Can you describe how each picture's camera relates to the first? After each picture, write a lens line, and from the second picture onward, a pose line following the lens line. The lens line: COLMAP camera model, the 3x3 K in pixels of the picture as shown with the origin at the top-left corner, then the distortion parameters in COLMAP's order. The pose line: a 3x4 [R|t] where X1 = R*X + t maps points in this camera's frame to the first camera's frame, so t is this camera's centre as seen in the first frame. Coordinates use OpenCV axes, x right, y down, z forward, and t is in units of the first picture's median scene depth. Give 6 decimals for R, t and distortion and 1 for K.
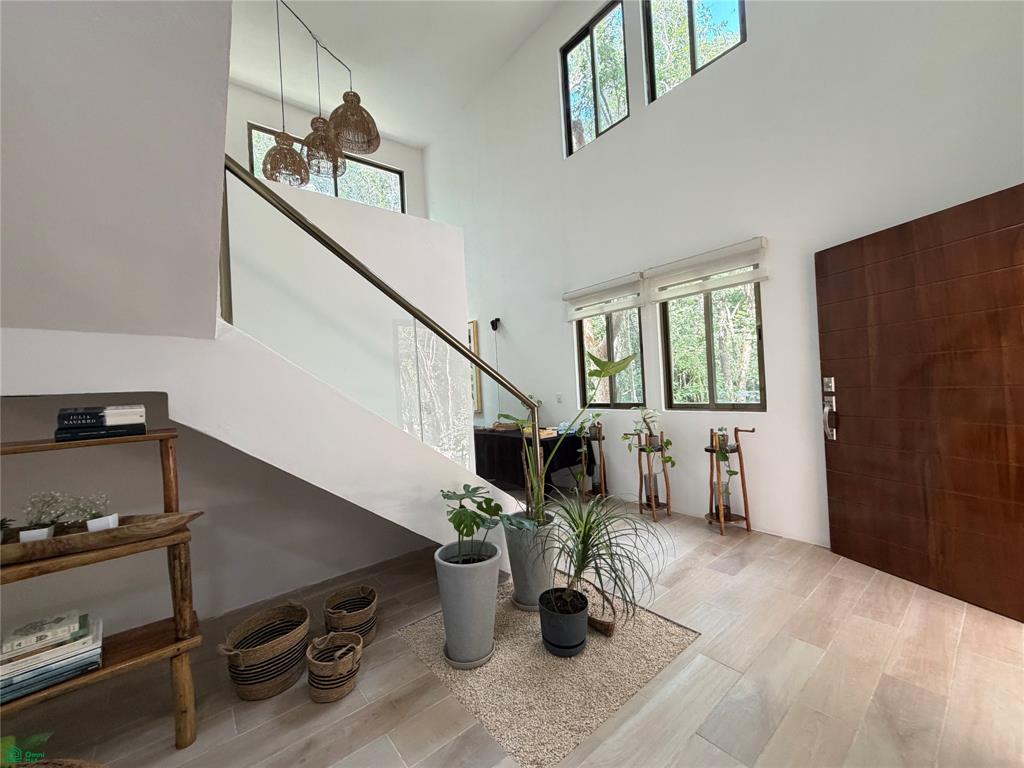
lens RADIAL K [[408.9, 0, 512.0], [0, 408.9, 384.0], [0, 0, 1]] dist [0.000671, 0.000029]
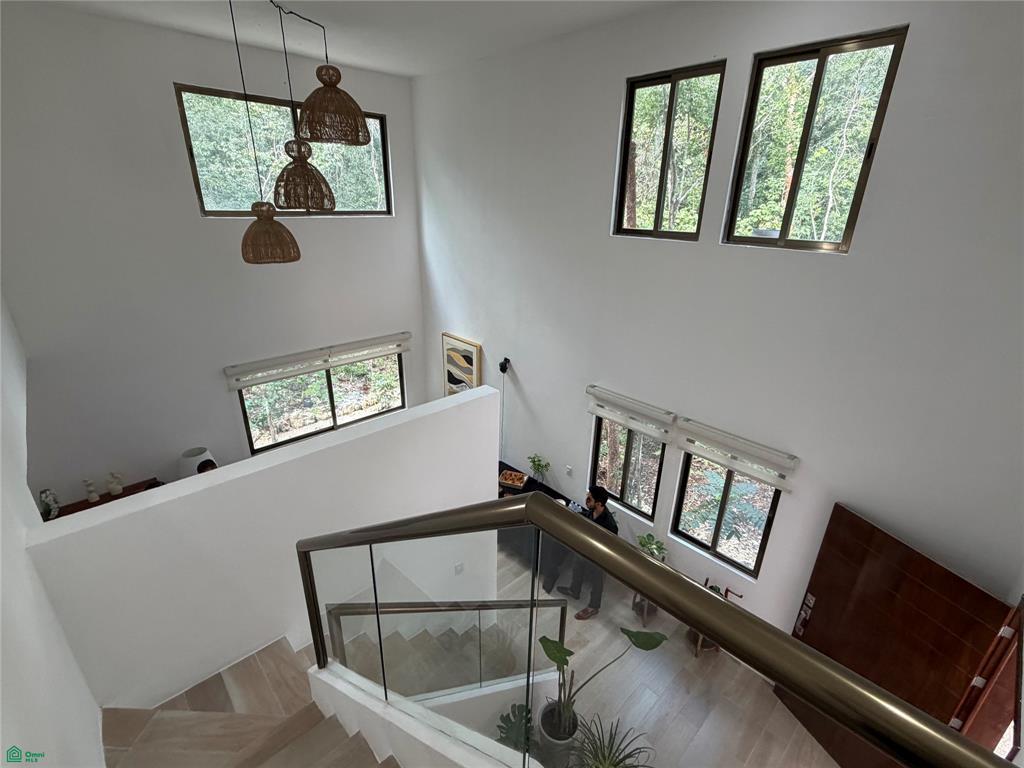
lens RADIAL K [[473.7, 0, 512.0], [0, 473.7, 384.0], [0, 0, 1]] dist [-0.000153, -0.000006]
pose [[0.994414, 0.043055, 0.096369, -0.173693], [-0.075998, 0.925656, 0.370654, -0.707238], [-0.073246, -0.375908, 0.923758, 0.015858]]
